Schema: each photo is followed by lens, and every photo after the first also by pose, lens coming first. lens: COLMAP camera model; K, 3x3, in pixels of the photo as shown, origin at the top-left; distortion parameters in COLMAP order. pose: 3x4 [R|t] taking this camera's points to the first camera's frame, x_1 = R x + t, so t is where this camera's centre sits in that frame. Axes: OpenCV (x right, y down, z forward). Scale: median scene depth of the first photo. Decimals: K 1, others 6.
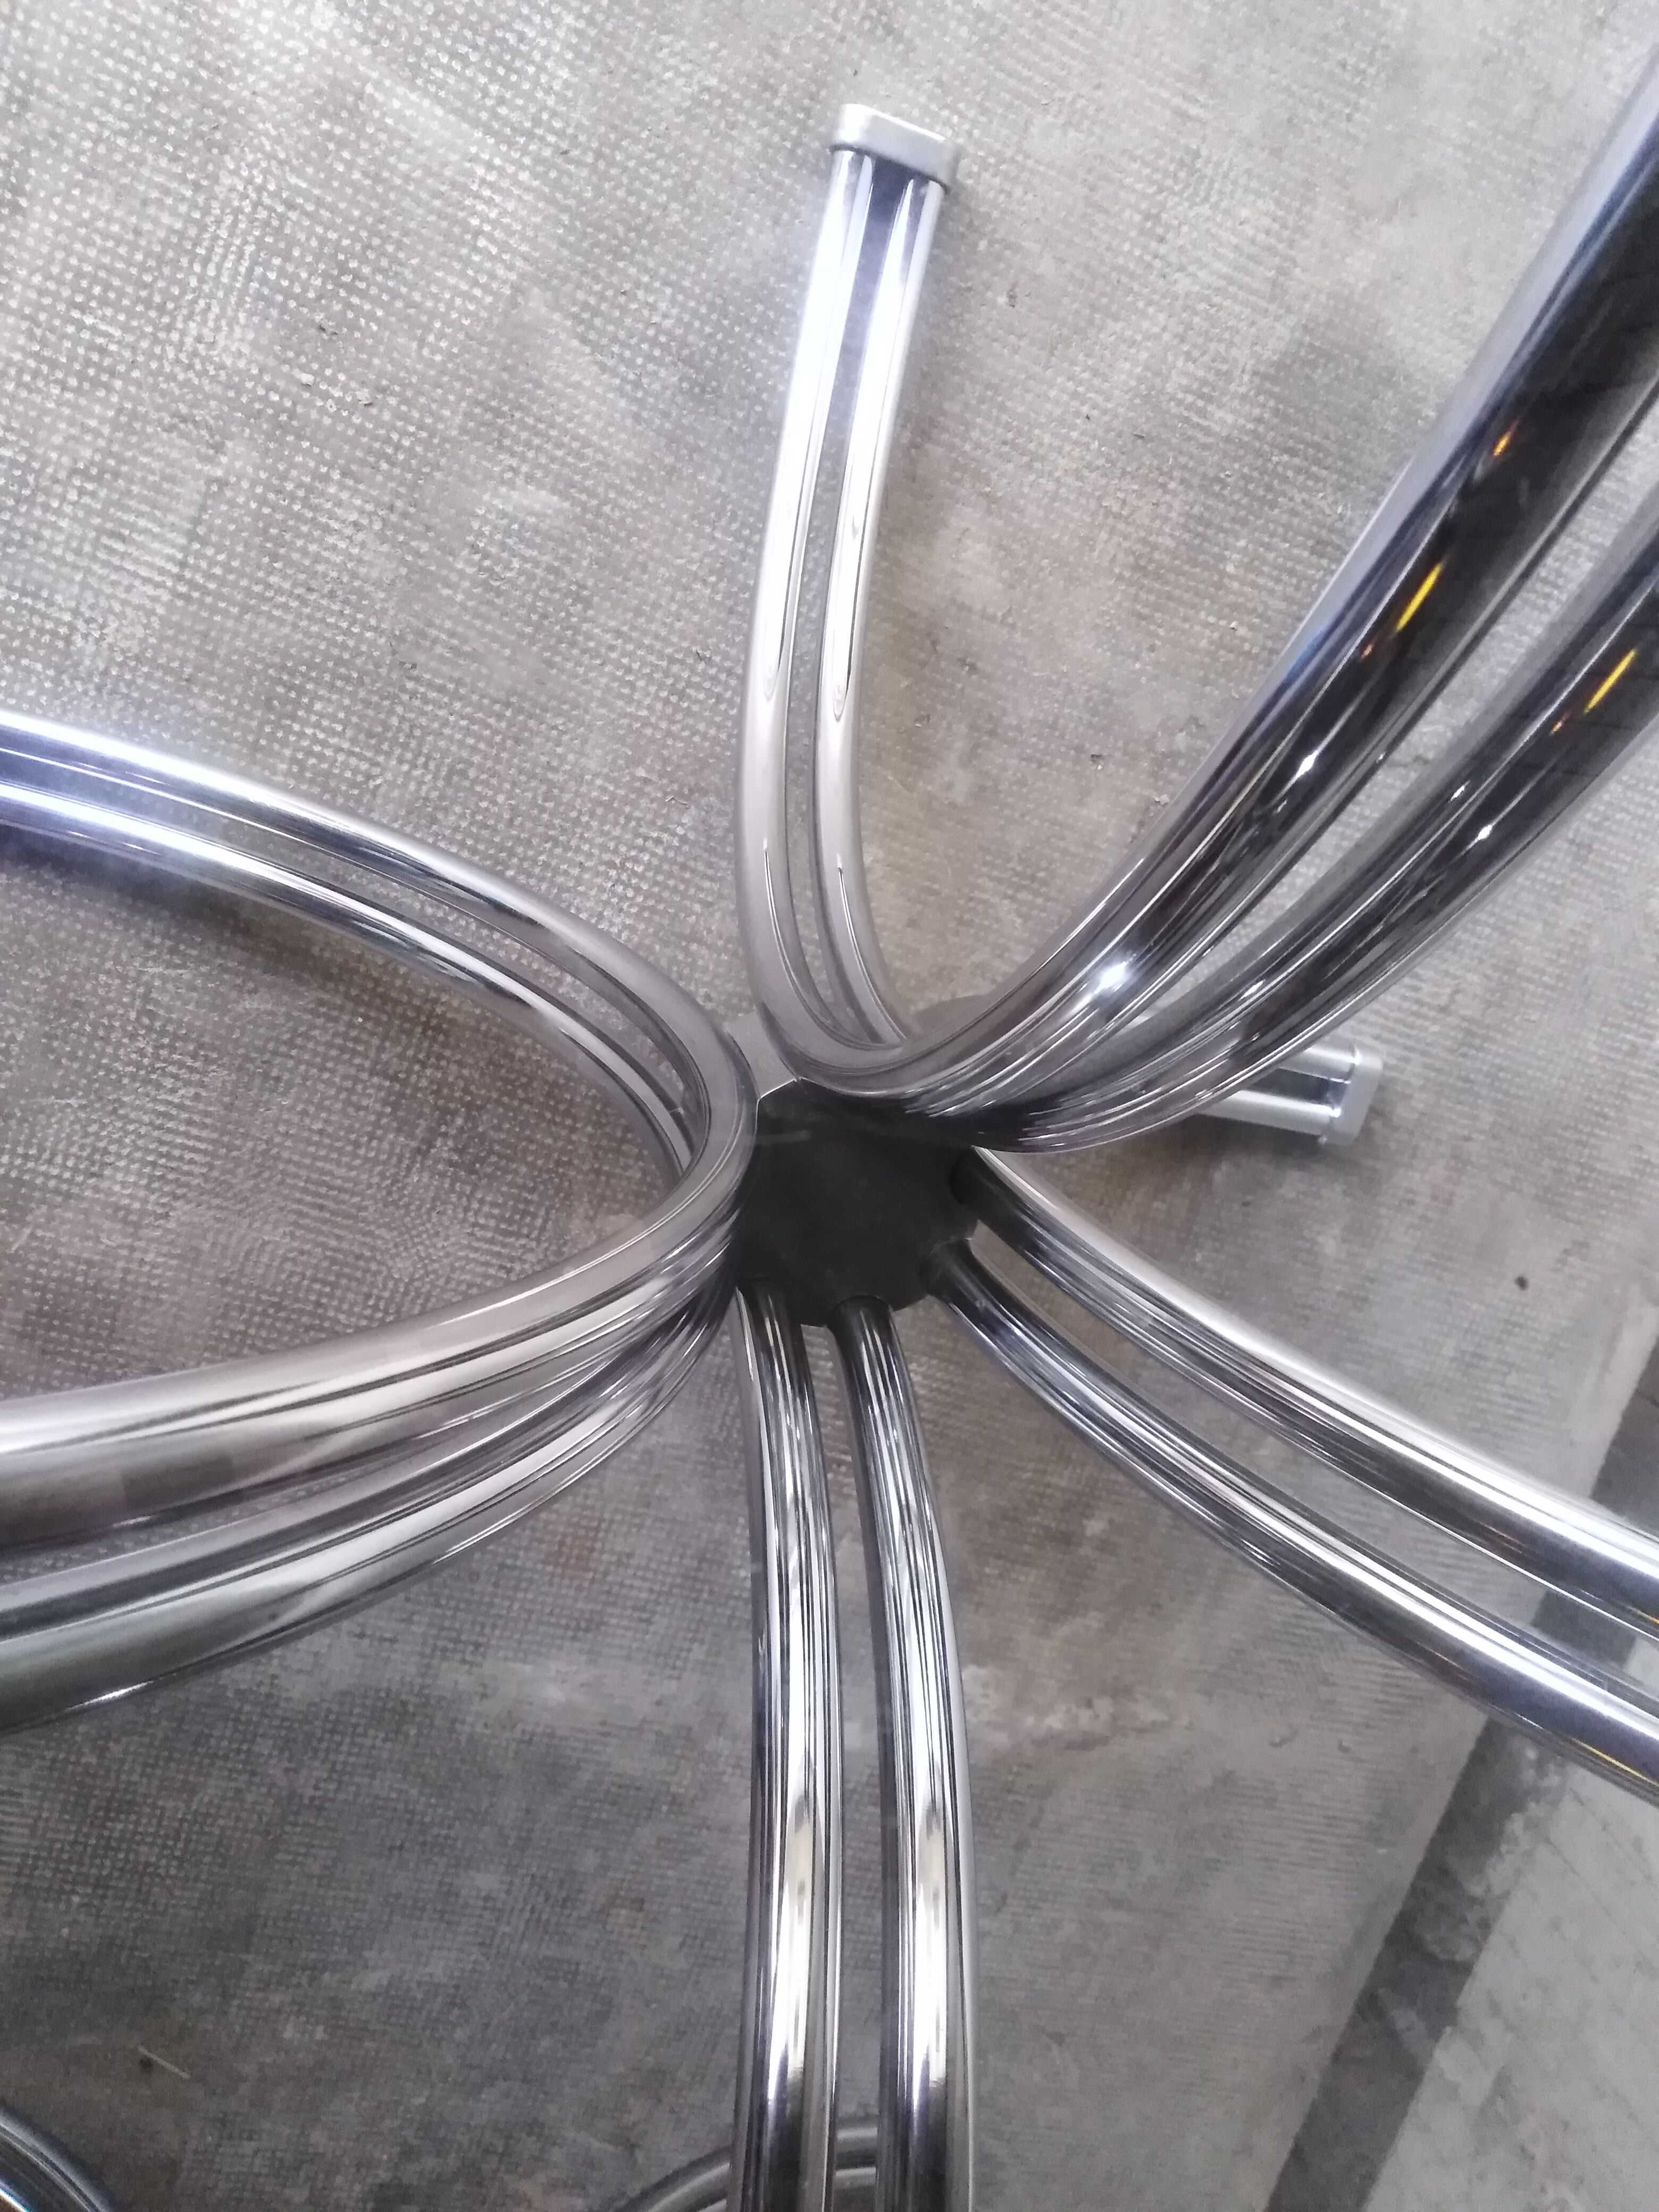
lens RADIAL K [[1661.4, 0, 812.5], [0, 1661.4, 1091.2], [0, 0, 1]] dist [0.016672, -0.008775]
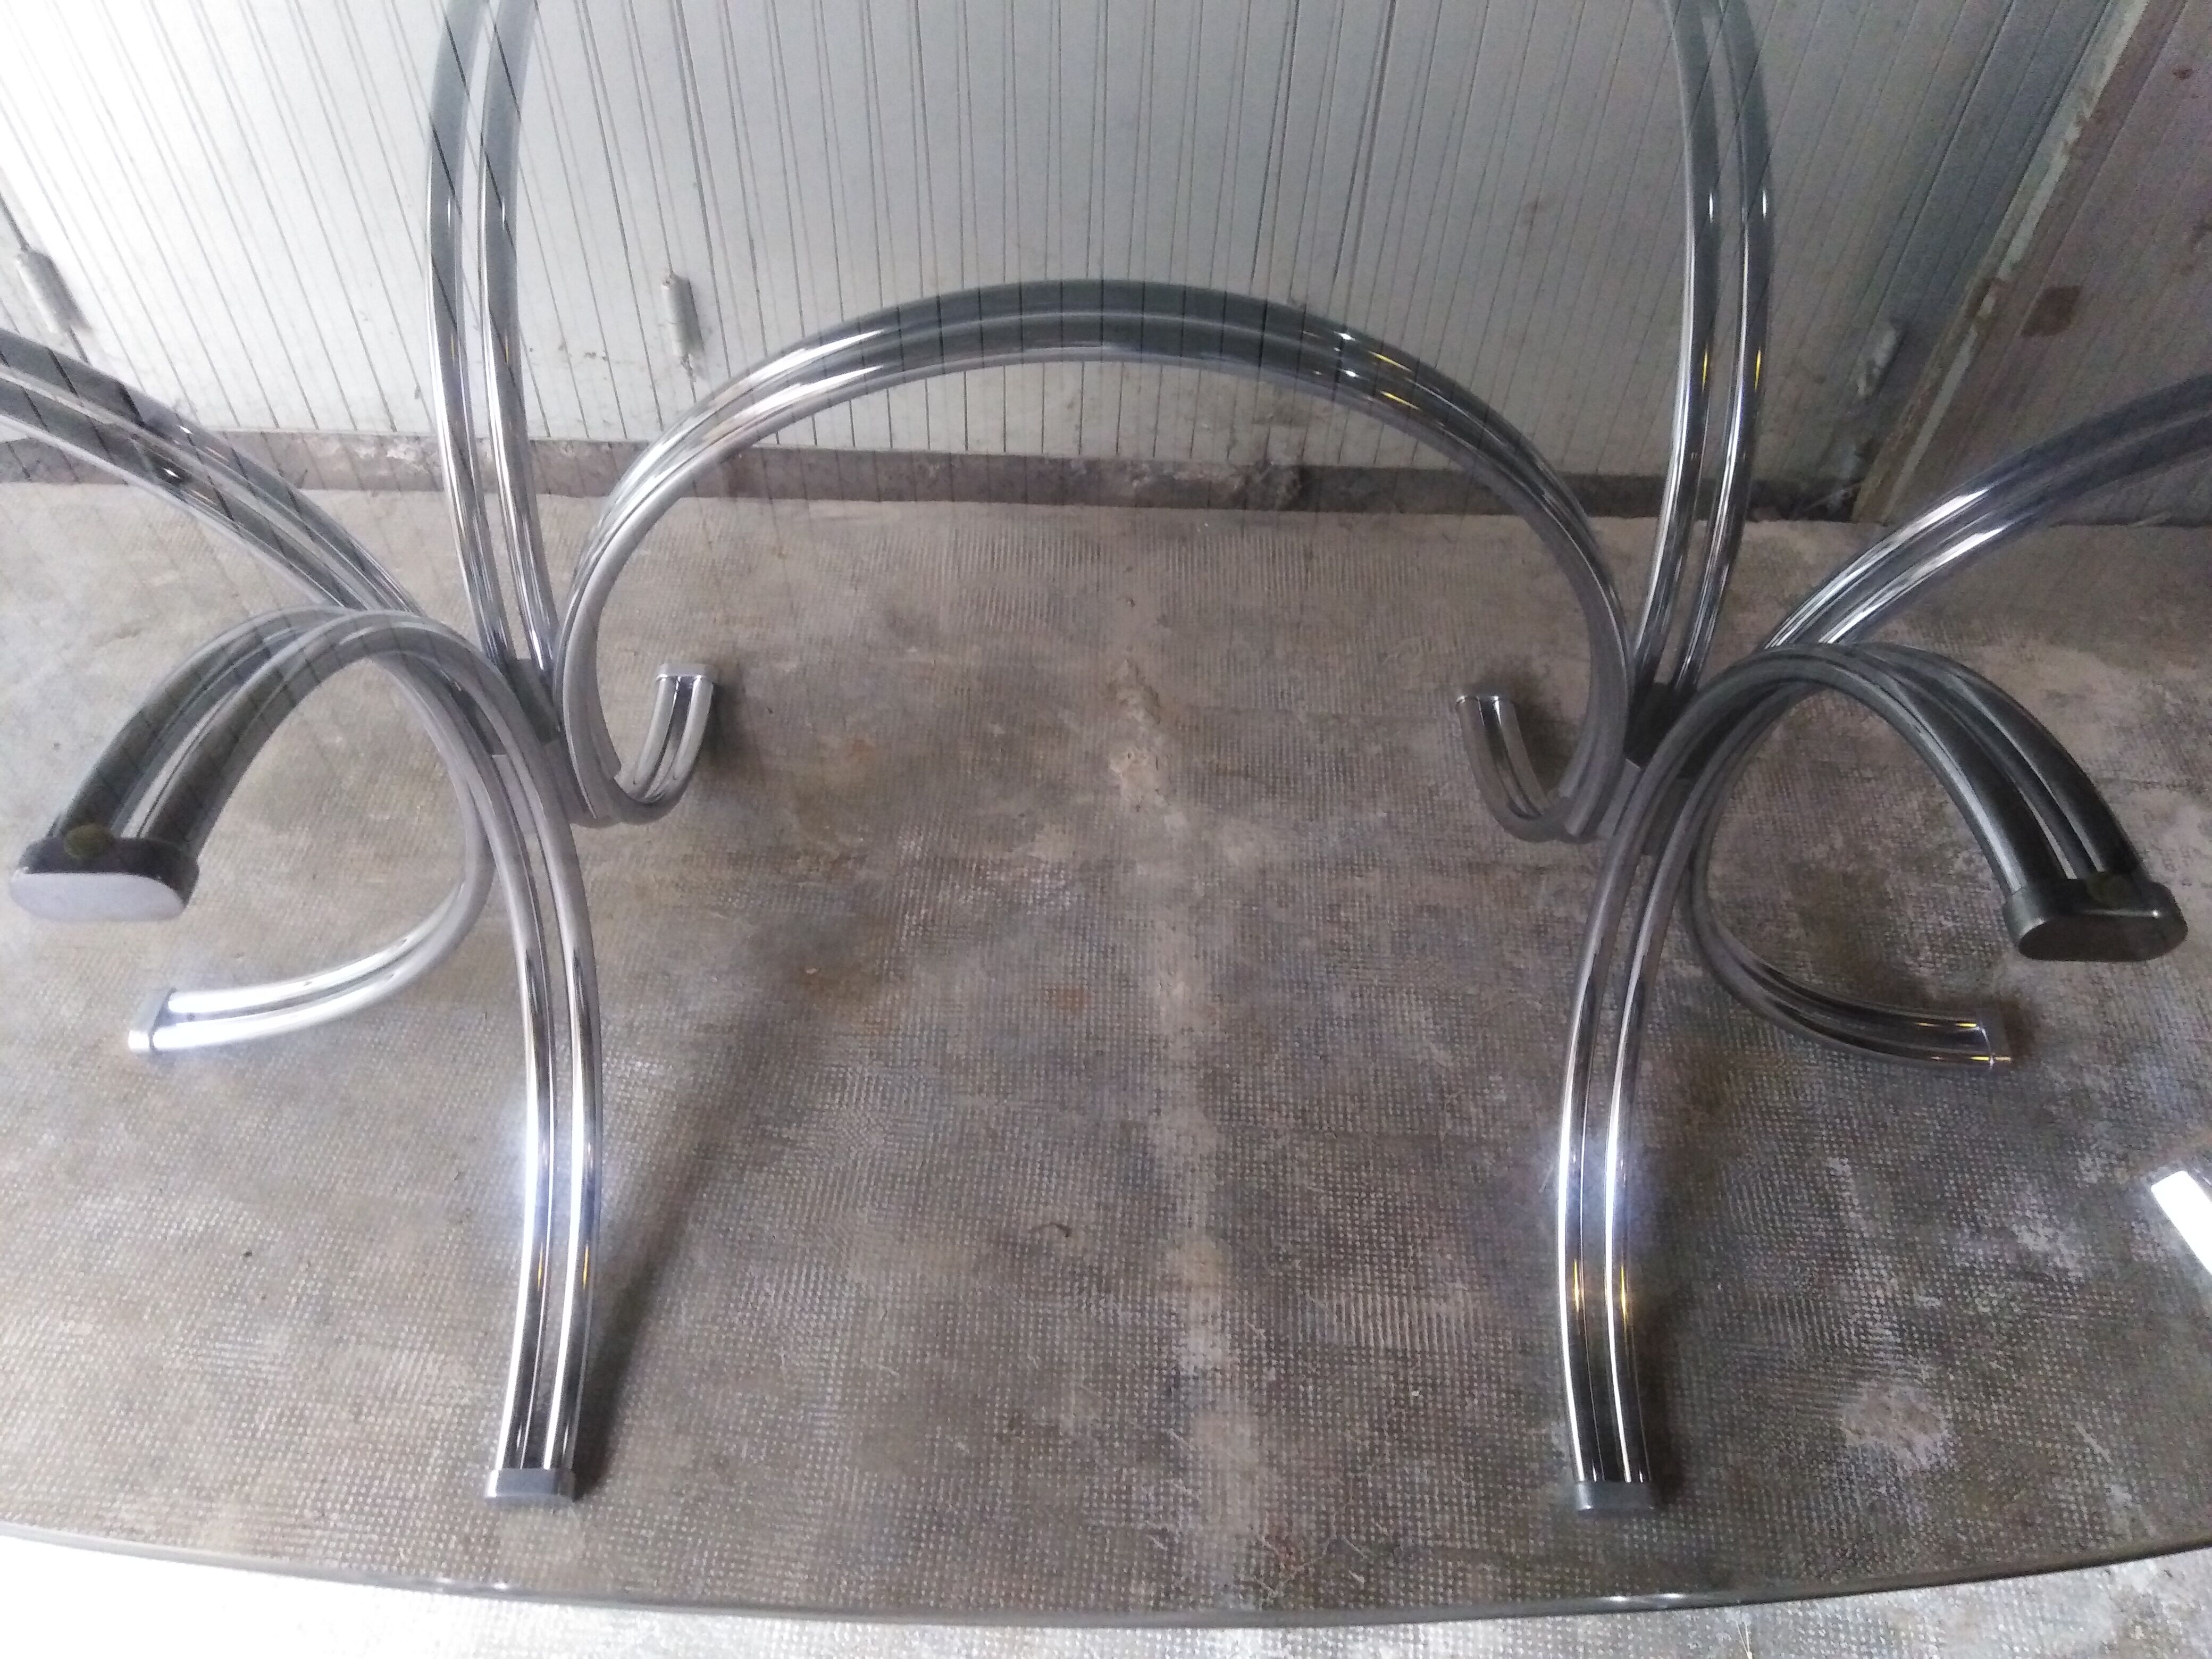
lens RADIAL K [[1661.4, 0, 1100.8], [0, 1661.4, 849.2], [0, 0, 1]] dist [0.016672, -0.008775]
pose [[-0.279791, -0.860480, 0.425784, -0.757764], [0.937307, -0.340810, -0.072831, 0.521846], [0.207781, 0.378712, 0.901889, -0.422981]]
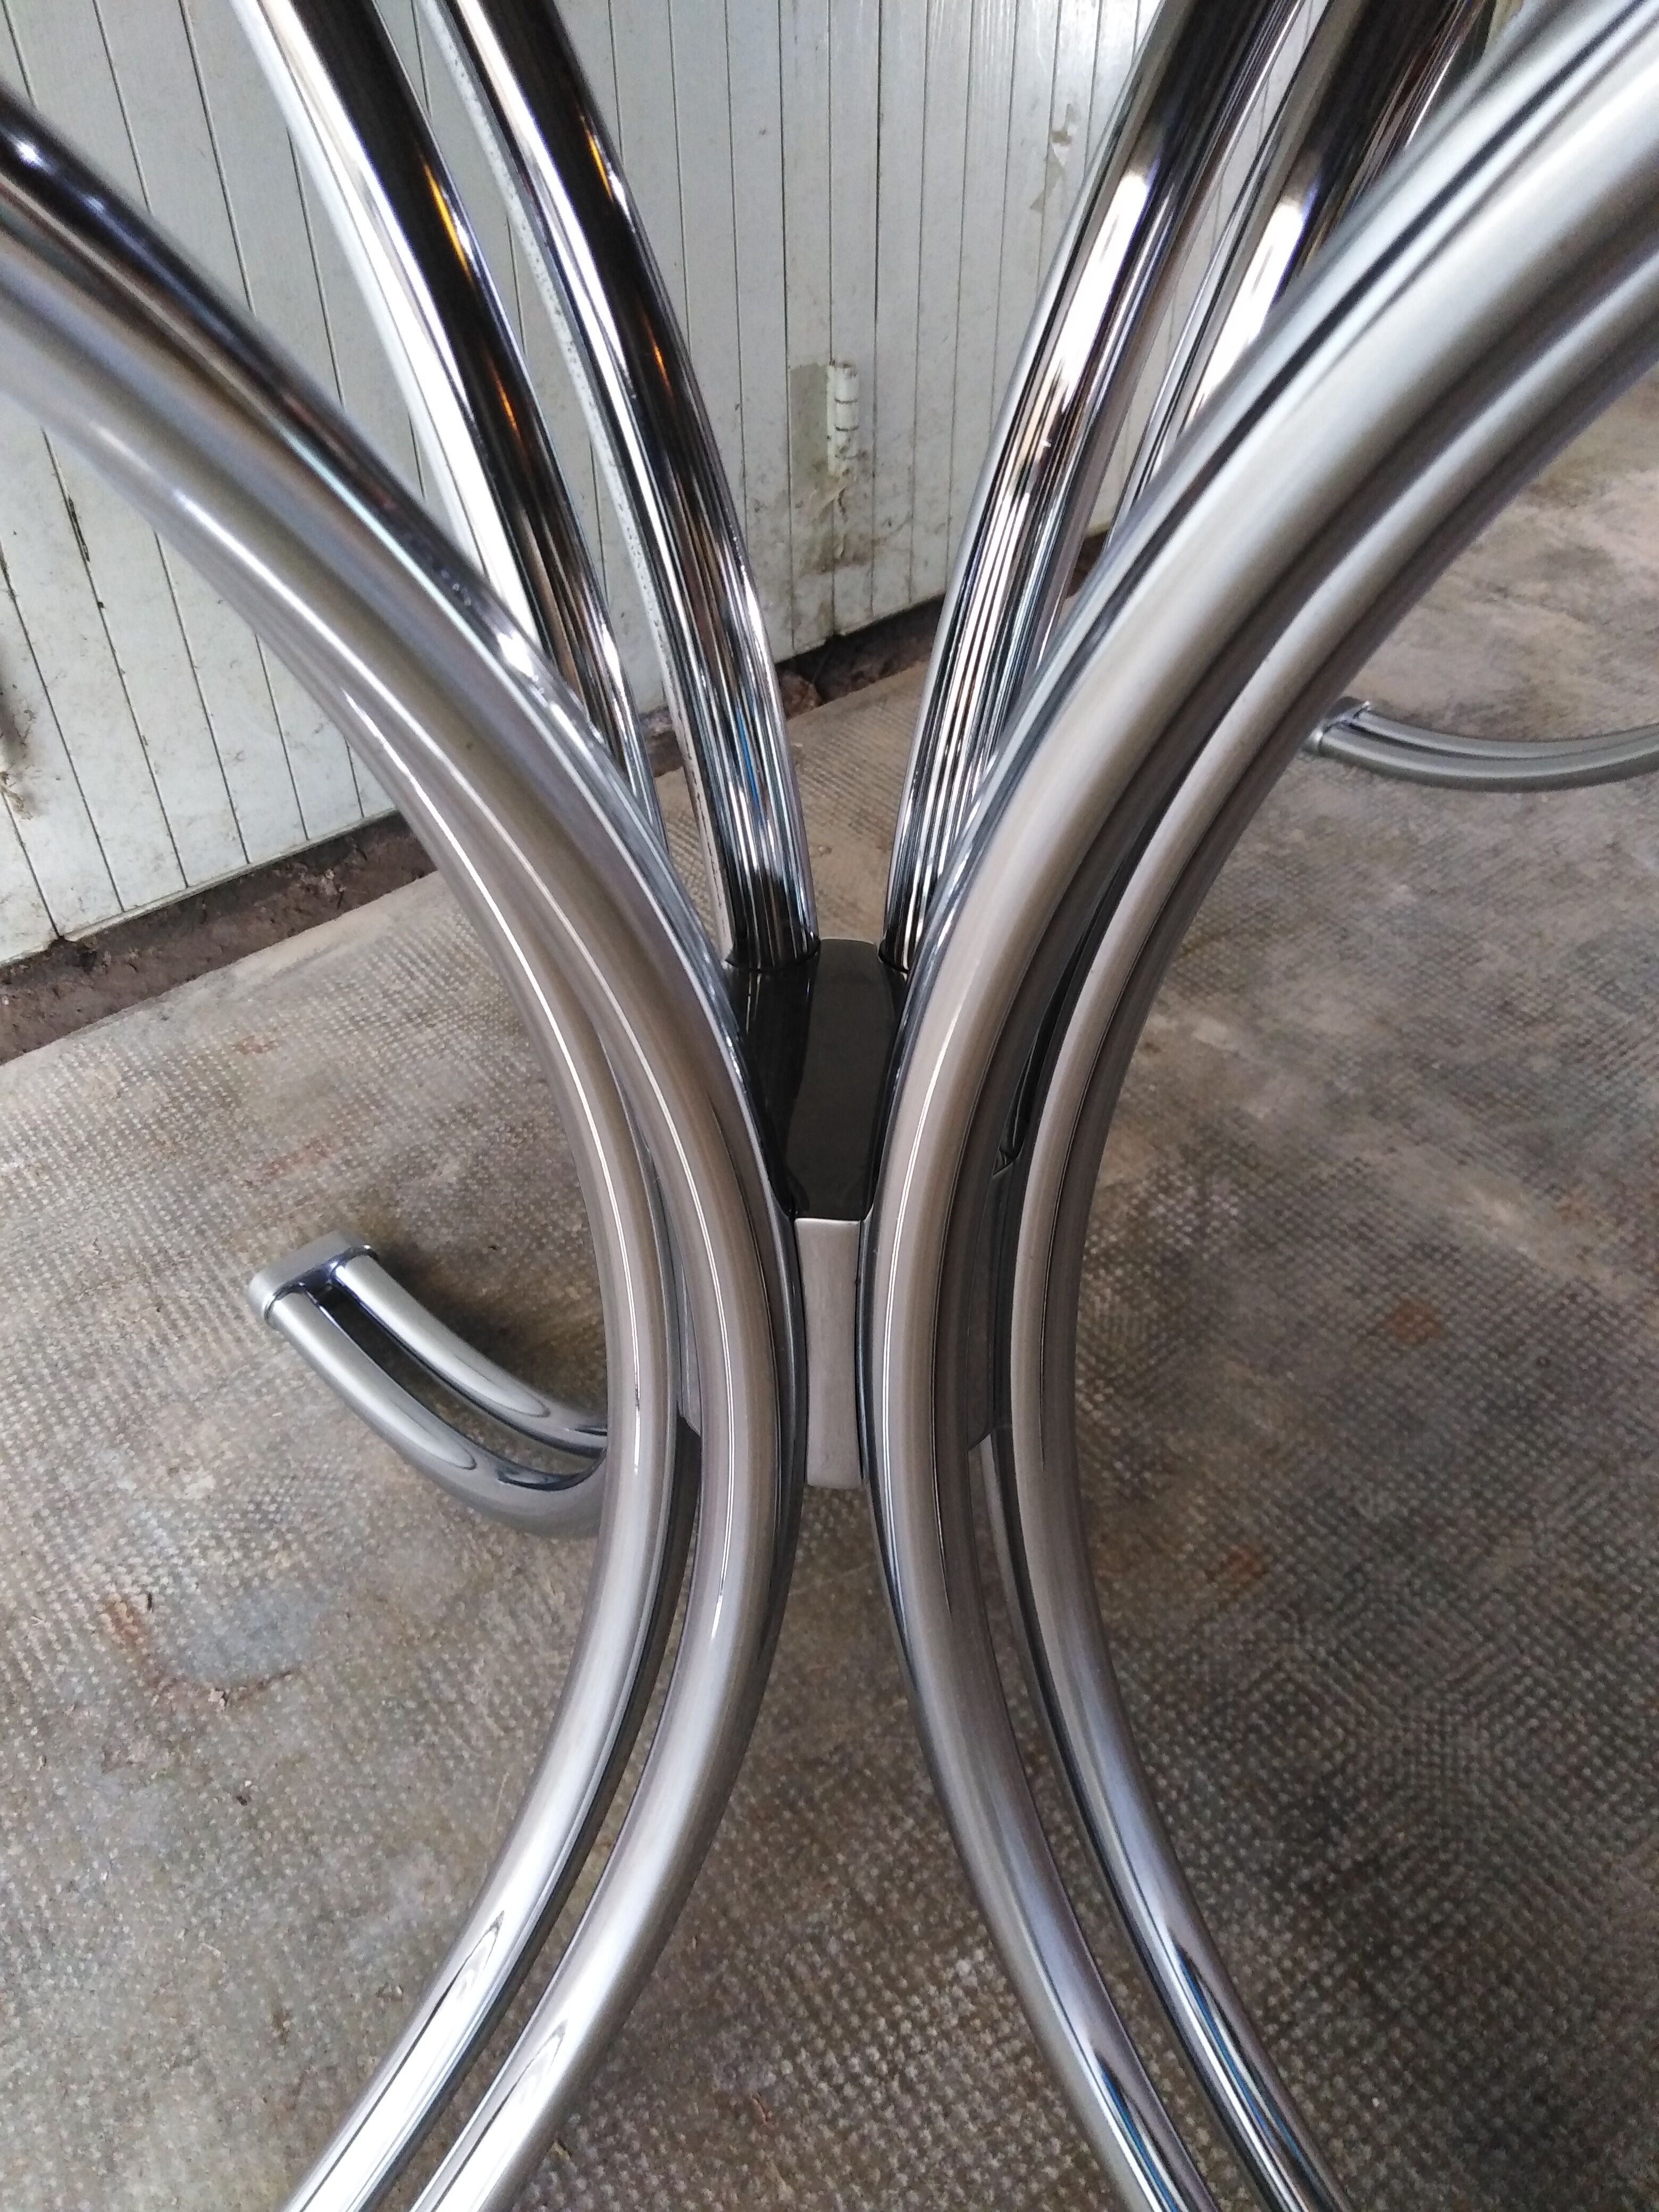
lens RADIAL K [[1661.4, 0, 835.2], [0, 1661.4, 1107.7], [0, 0, 1]] dist [0.016672, -0.008775]
pose [[-0.831773, -0.479885, 0.279042, -0.098490], [0.554282, -0.745514, 0.370108, -0.110614], [0.030421, 0.462514, 0.886090, 0.264815]]
